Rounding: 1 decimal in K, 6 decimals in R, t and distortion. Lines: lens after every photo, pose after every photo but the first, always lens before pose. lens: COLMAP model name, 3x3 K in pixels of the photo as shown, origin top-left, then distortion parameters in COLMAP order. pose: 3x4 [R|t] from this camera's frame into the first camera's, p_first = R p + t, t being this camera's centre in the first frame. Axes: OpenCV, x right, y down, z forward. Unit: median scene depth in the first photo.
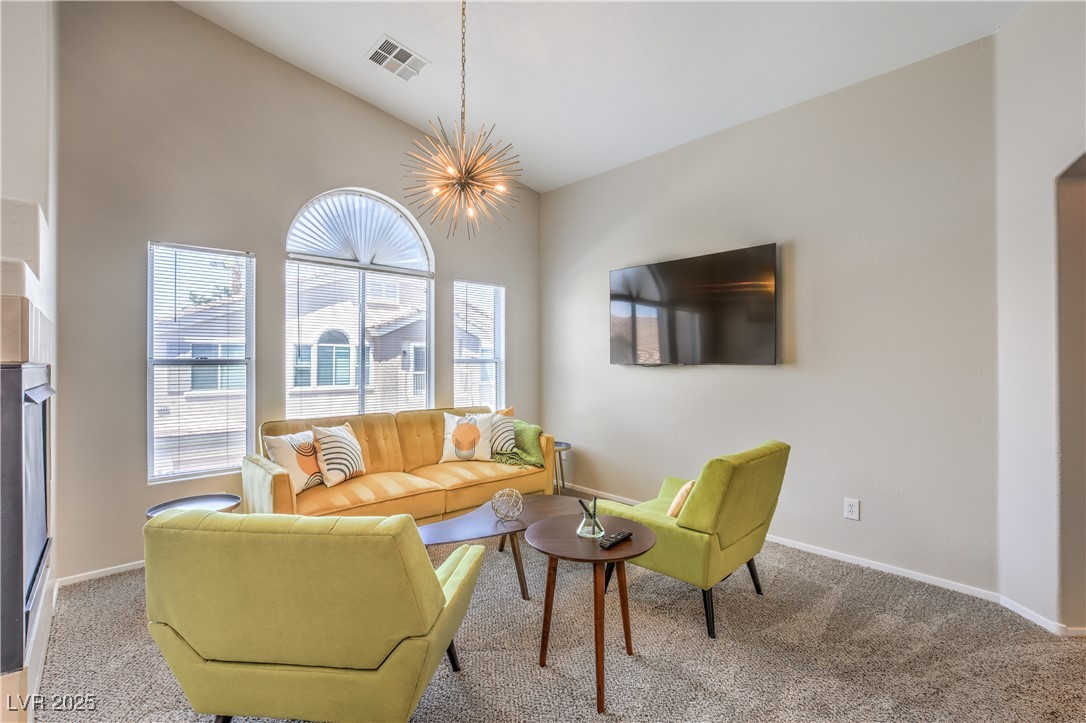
lens RADIAL K [[496.8, 0, 542.1], [0, 496.8, 353.6], [0, 0, 1]] dist [-0.022075, 0.004873]
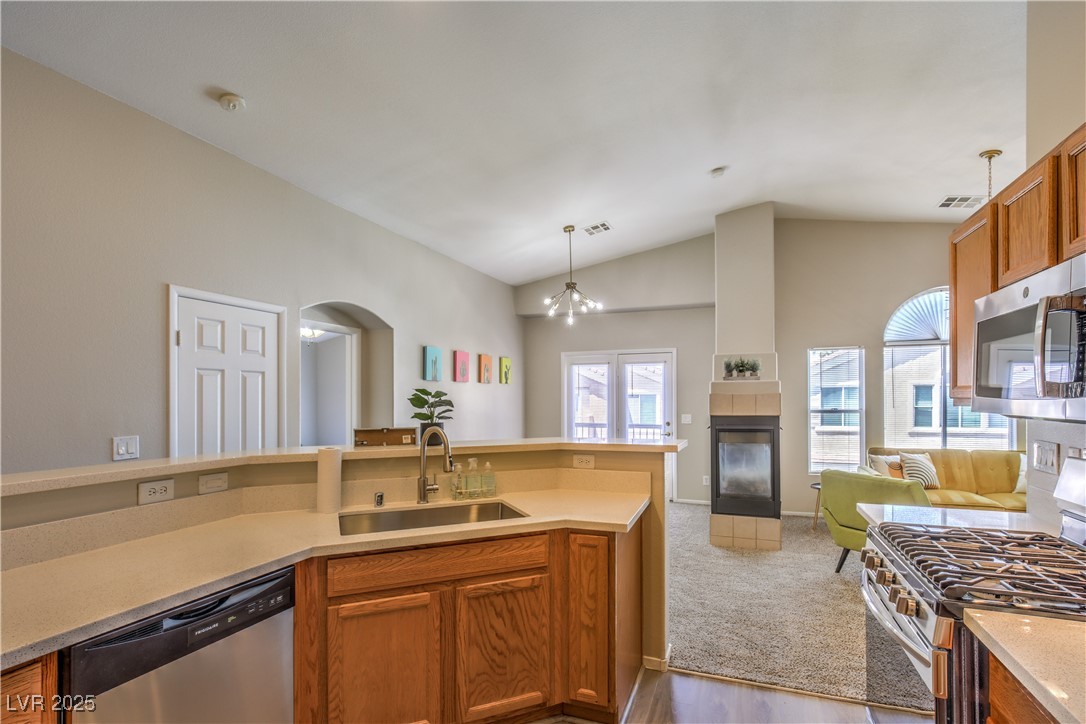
lens RADIAL K [[496.8, 0, 548.4], [0, 496.8, 403.4], [0, 0, 1]] dist [-0.022075, 0.004873]
pose [[0.439075, 0.005172, -0.898435, 0.395711], [0.018684, 0.999715, 0.014887, -0.048960], [0.898256, -0.023323, 0.438853, -0.613772]]
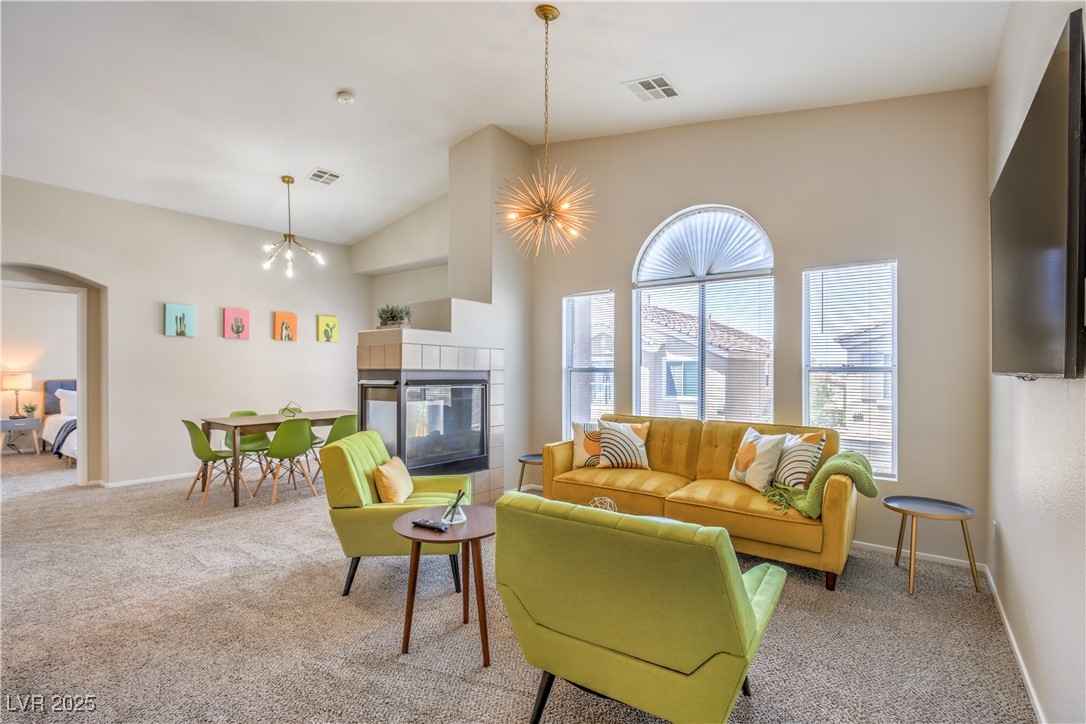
lens RADIAL K [[496.8, 0, 538.6], [0, 496.8, 363.3], [0, 0, 1]] dist [-0.022075, 0.004873]
pose [[0.188281, -0.010769, -0.982056, 0.623911], [0.011528, 0.999895, -0.008755, 0.007809], [0.982048, -0.009673, 0.188386, 0.478578]]
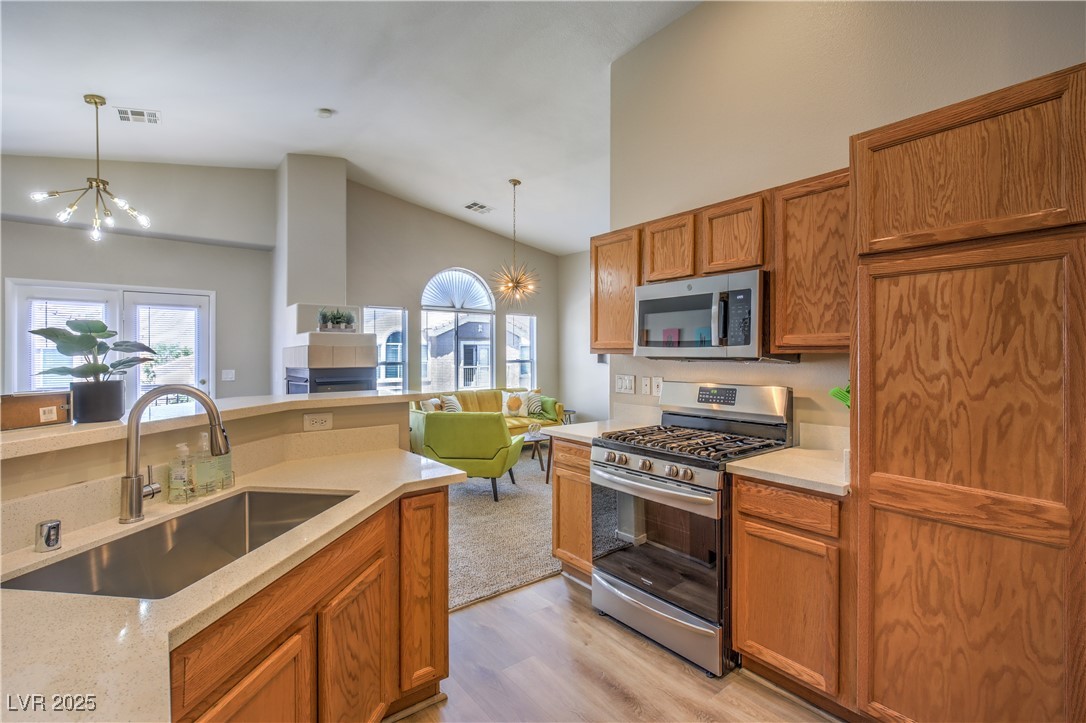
lens RADIAL K [[496.8, 0, 538.3], [0, 496.8, 354.3], [0, 0, 1]] dist [-0.022075, 0.004873]
pose [[0.996295, -0.001870, -0.085983, 0.091474], [0.003131, 0.999889, 0.014534, -0.040869], [0.085947, -0.014750, 0.996191, -0.805641]]
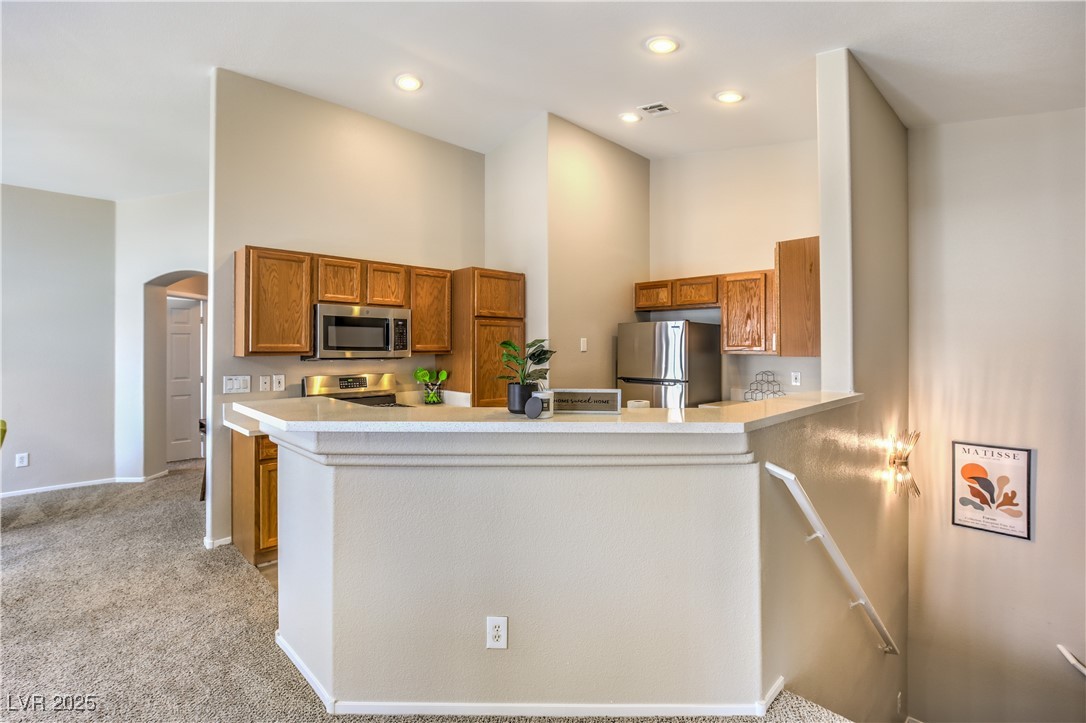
lens RADIAL K [[496.8, 0, 554.5], [0, 496.8, 343.7], [0, 0, 1]] dist [-0.022075, 0.004873]
pose [[-0.048737, 0.006270, 0.998792, -0.775115], [-0.015743, 0.999851, -0.007045, -0.053671], [-0.998688, -0.016067, -0.048631, -0.470355]]
